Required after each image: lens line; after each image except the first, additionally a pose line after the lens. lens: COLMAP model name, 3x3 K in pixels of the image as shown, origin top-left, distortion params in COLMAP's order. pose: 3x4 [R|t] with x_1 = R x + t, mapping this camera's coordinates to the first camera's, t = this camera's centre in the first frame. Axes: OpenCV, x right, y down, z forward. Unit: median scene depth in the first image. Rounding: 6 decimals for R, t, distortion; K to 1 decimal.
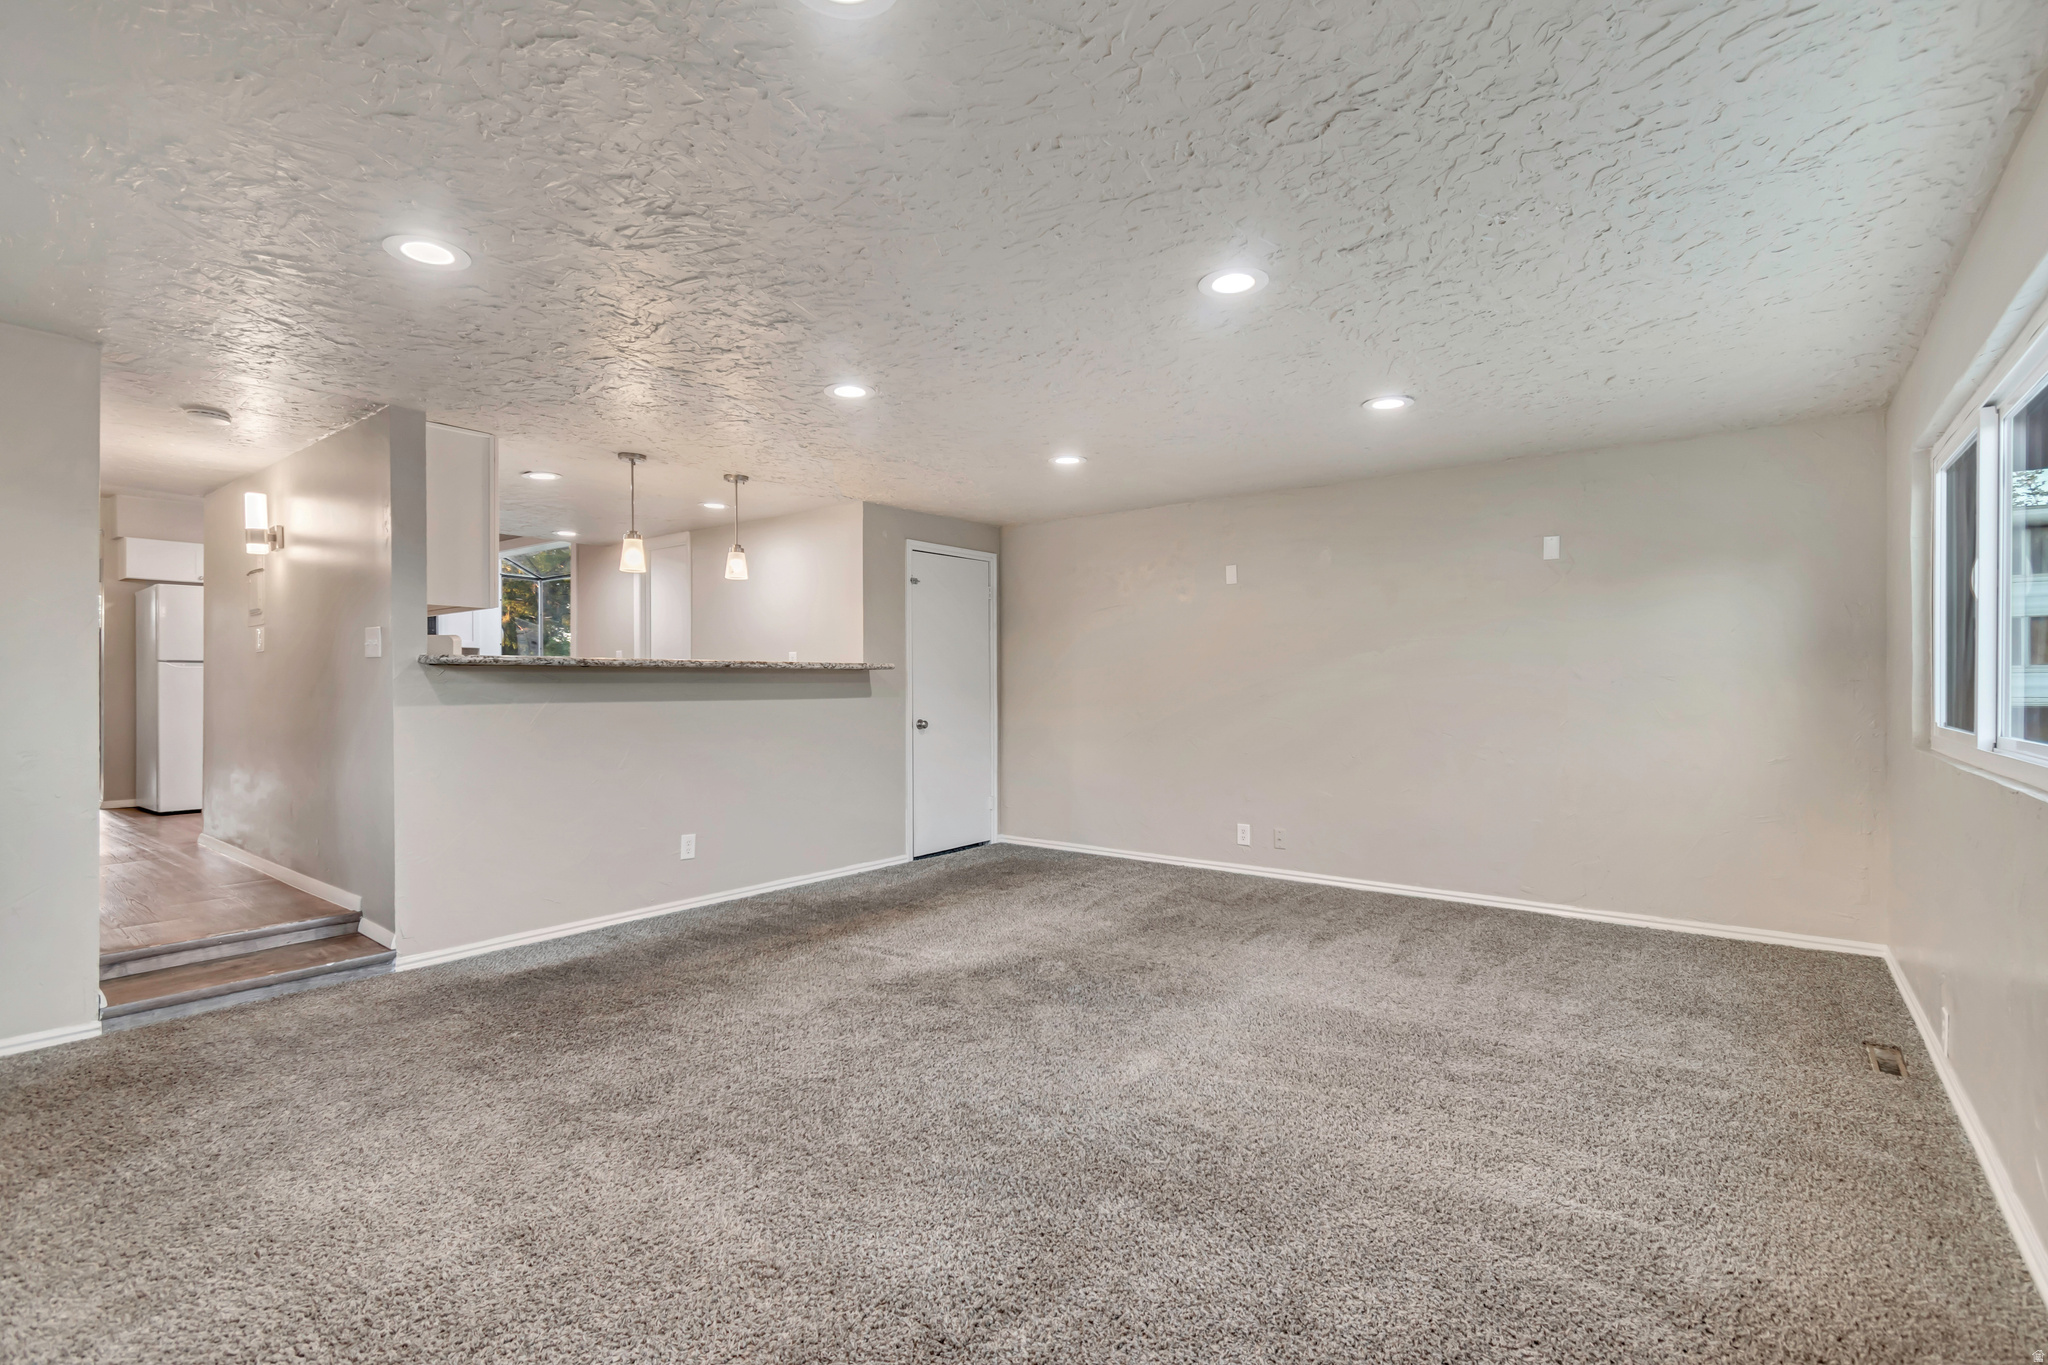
lens RADIAL K [[925.2, 0, 1065.4], [0, 925.2, 668.7], [0, 0, 1]] dist [0.000414, -0.000826]
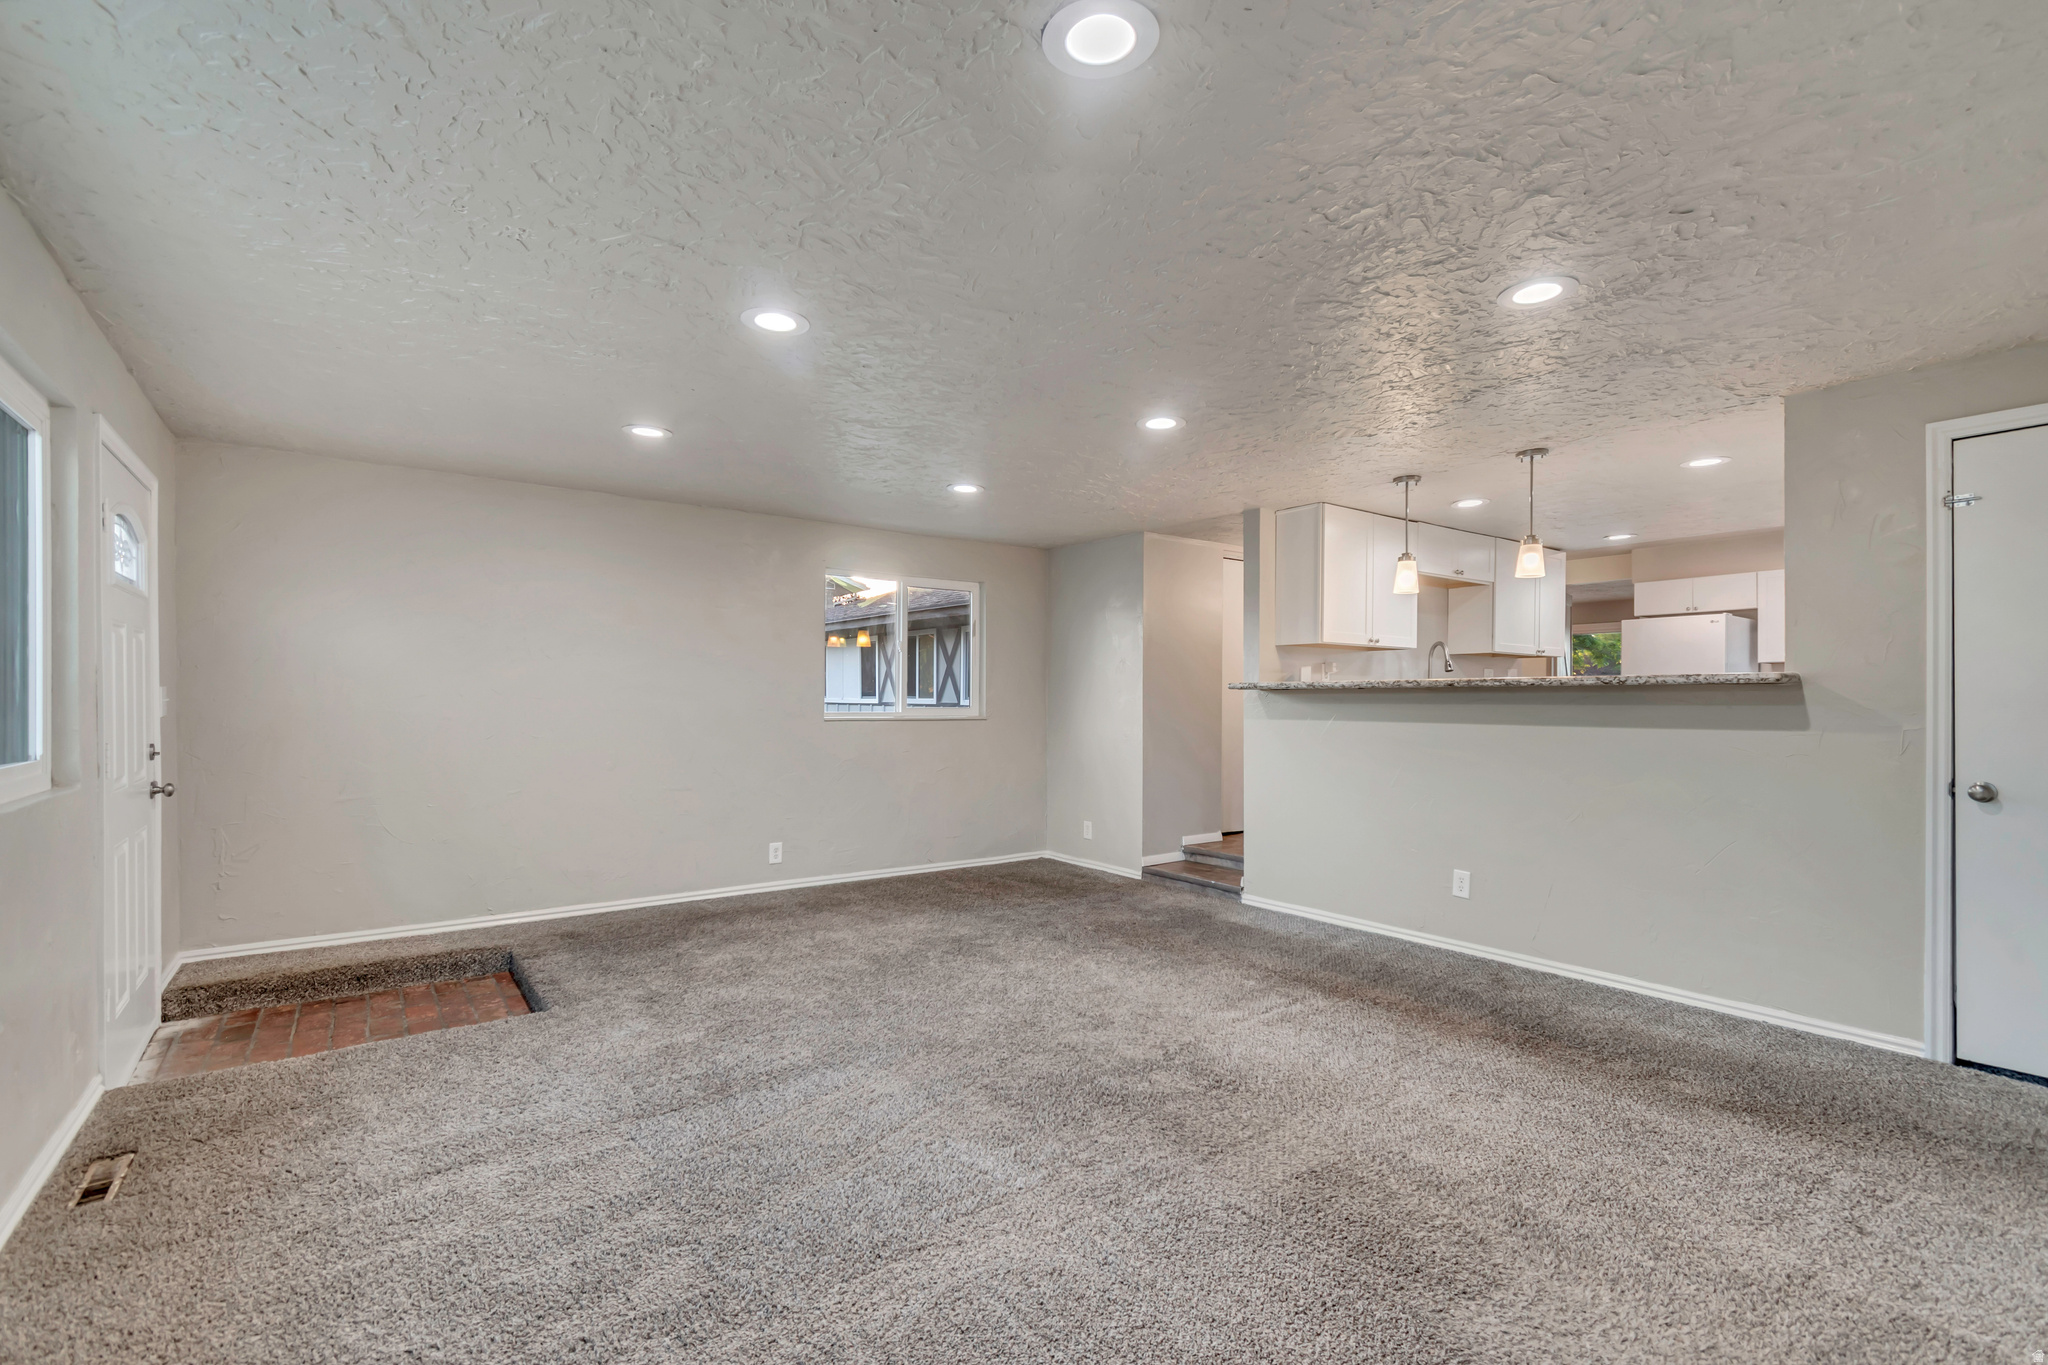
lens RADIAL K [[925.2, 0, 1016.8], [0, 925.2, 697.2], [0, 0, 1]] dist [0.000414, -0.000826]
pose [[-0.291558, -0.004736, -0.956541, 0.615589], [0.006961, 0.999951, -0.007073, 0.013840], [0.956528, -0.008720, -0.291510, 0.891225]]
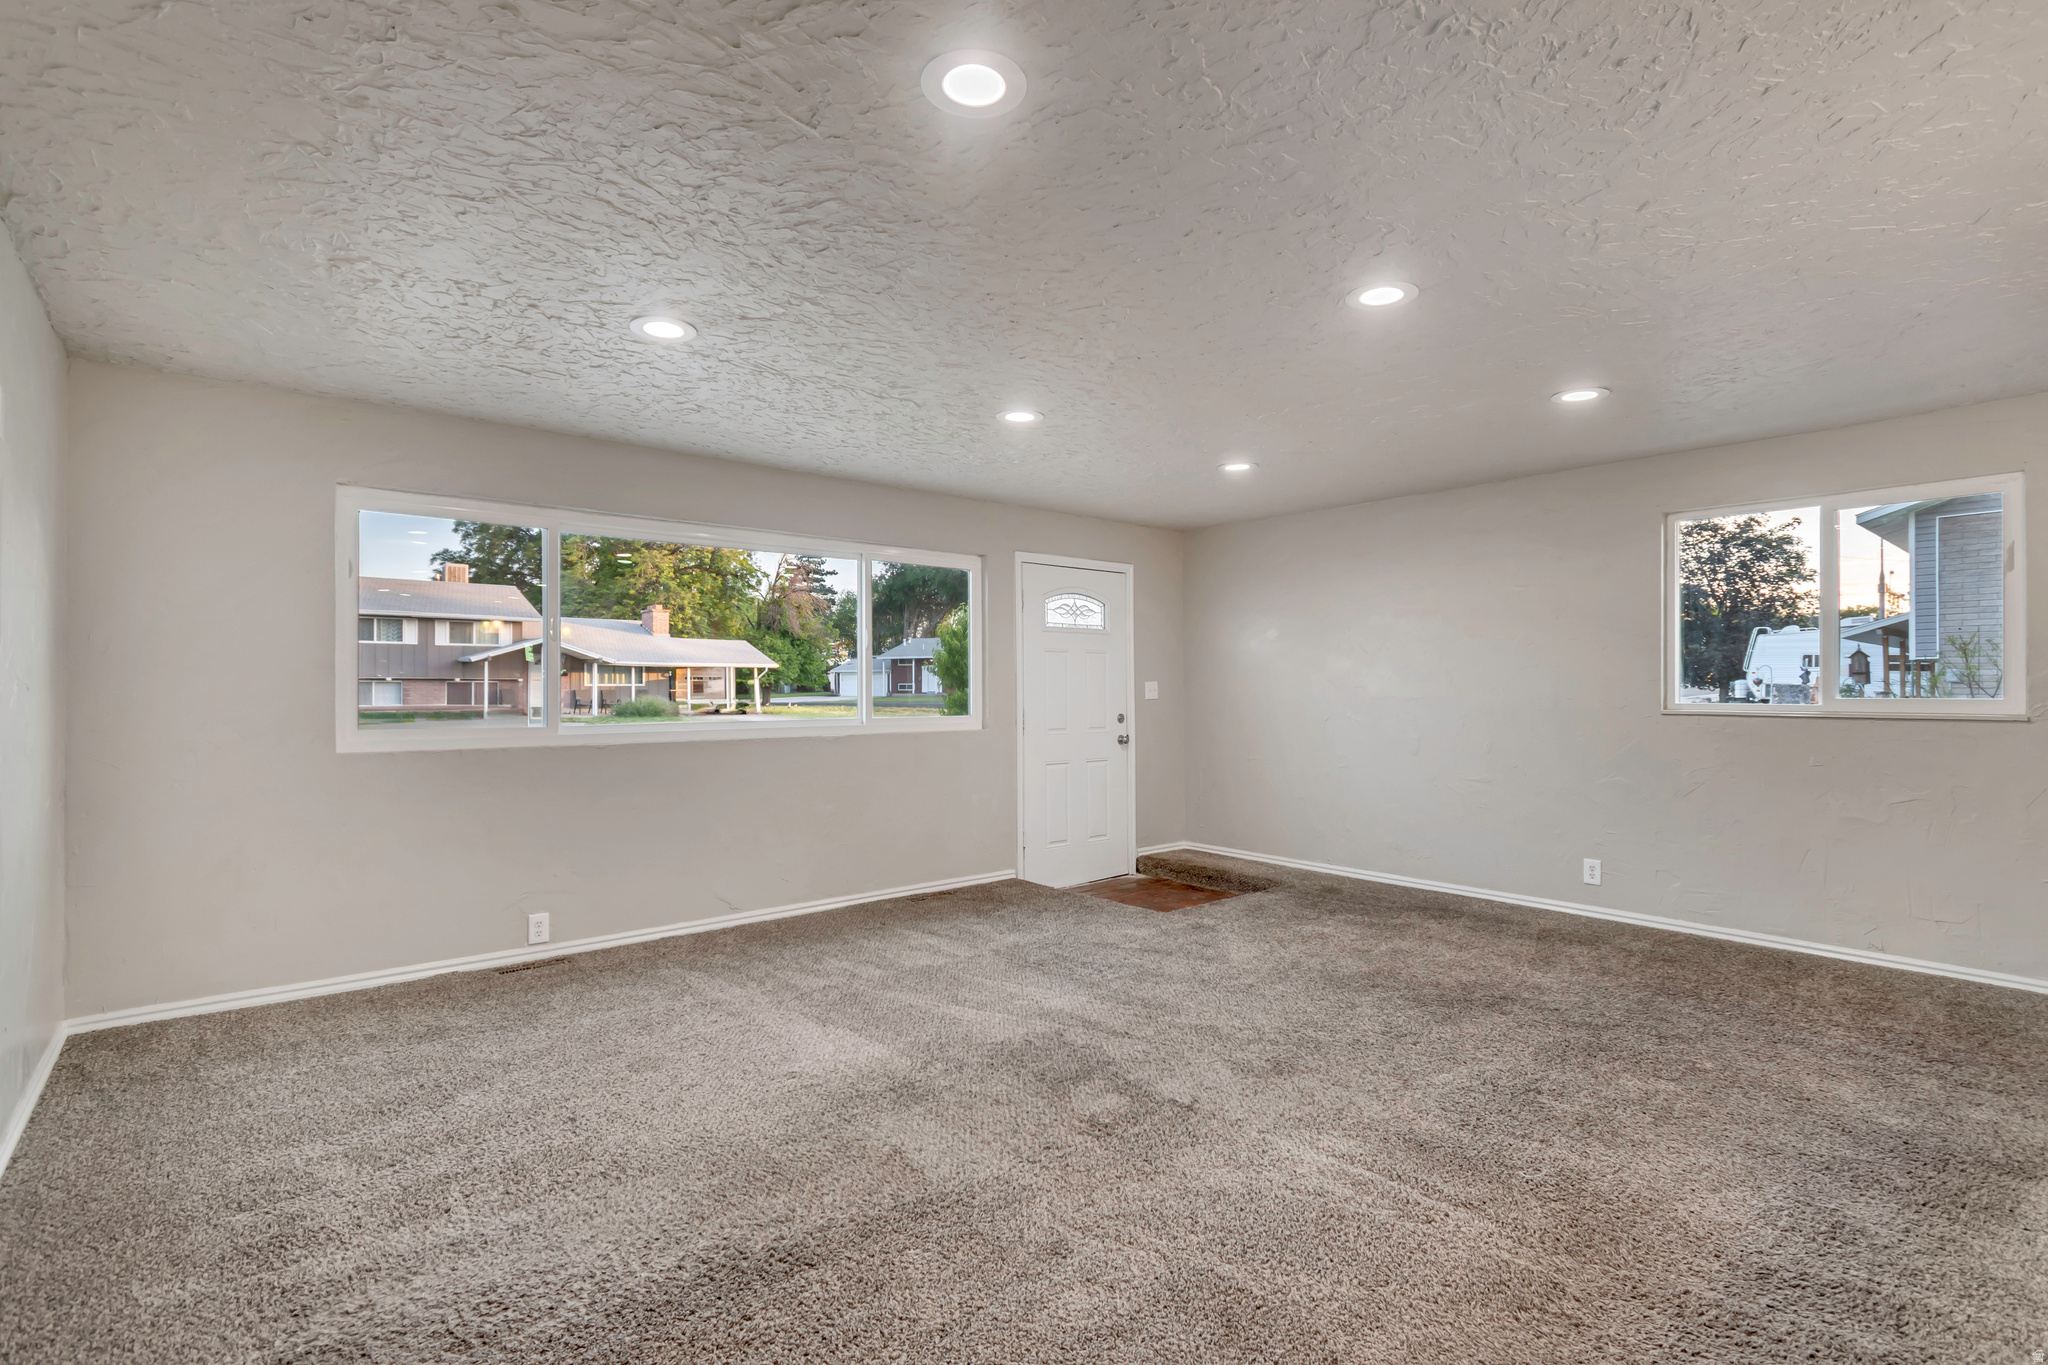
lens RADIAL K [[925.2, 0, 1019.6], [0, 925.2, 695.1], [0, 0, 1]] dist [0.000414, -0.000826]
pose [[-0.976479, -0.001642, 0.215608, -0.077863], [-0.002141, 0.999996, -0.002081, 0.017714], [-0.215604, -0.002494, -0.976478, 1.371196]]
